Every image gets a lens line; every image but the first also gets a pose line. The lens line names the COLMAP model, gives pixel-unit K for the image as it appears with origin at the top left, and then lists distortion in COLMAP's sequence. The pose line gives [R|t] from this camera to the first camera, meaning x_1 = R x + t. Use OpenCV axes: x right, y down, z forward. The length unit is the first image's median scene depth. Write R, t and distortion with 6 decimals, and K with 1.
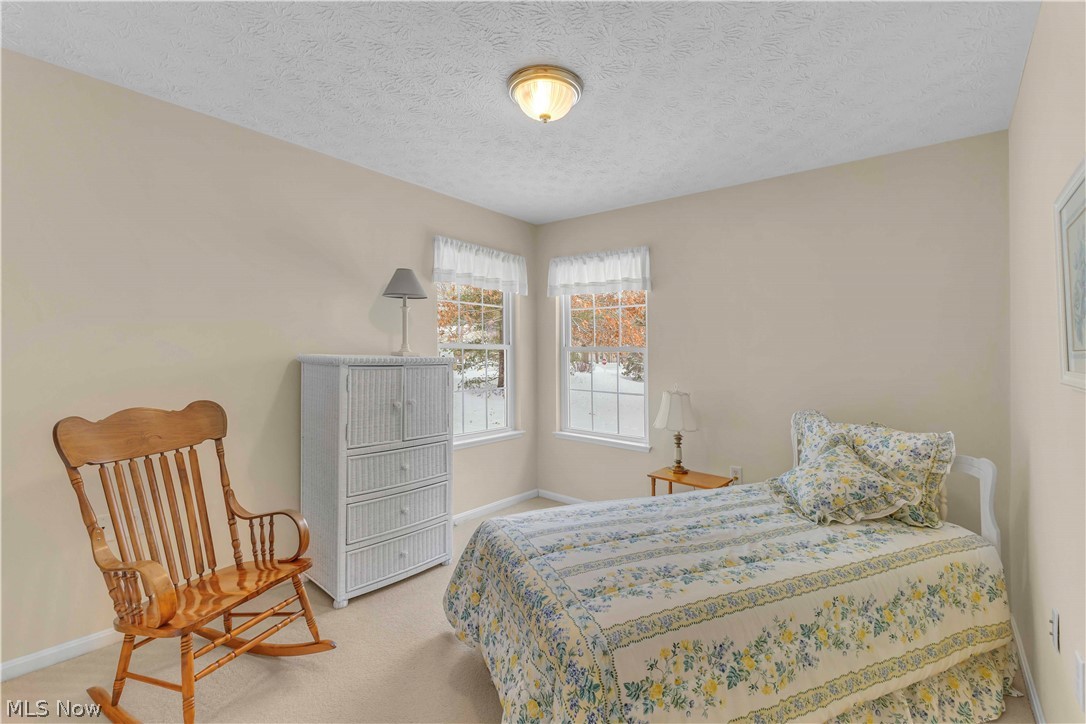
lens RADIAL K [[470.1, 0, 534.4], [0, 470.1, 363.0], [0, 0, 1]] dist [0.011002, -0.001694]
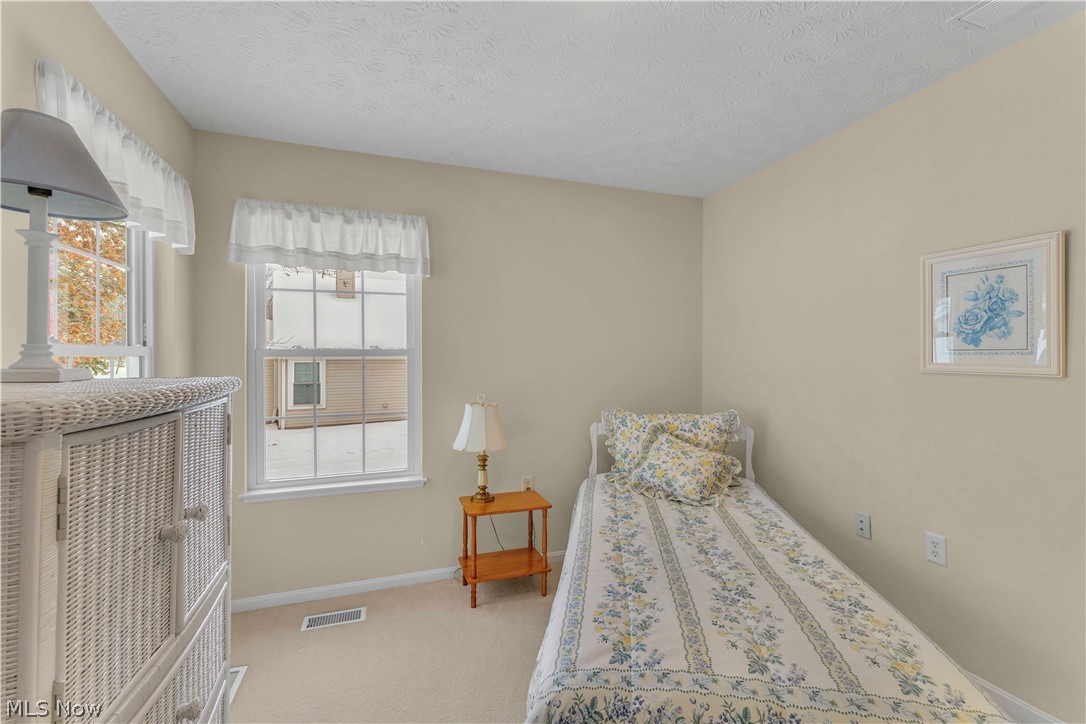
lens RADIAL K [[470.1, 0, 538.3], [0, 470.1, 354.9], [0, 0, 1]] dist [0.011002, -0.001694]
pose [[0.508421, -0.015261, 0.860974, -0.447699], [0.034455, 0.999403, -0.002632, -0.022590], [-0.860419, 0.031003, 0.508643, 0.622363]]
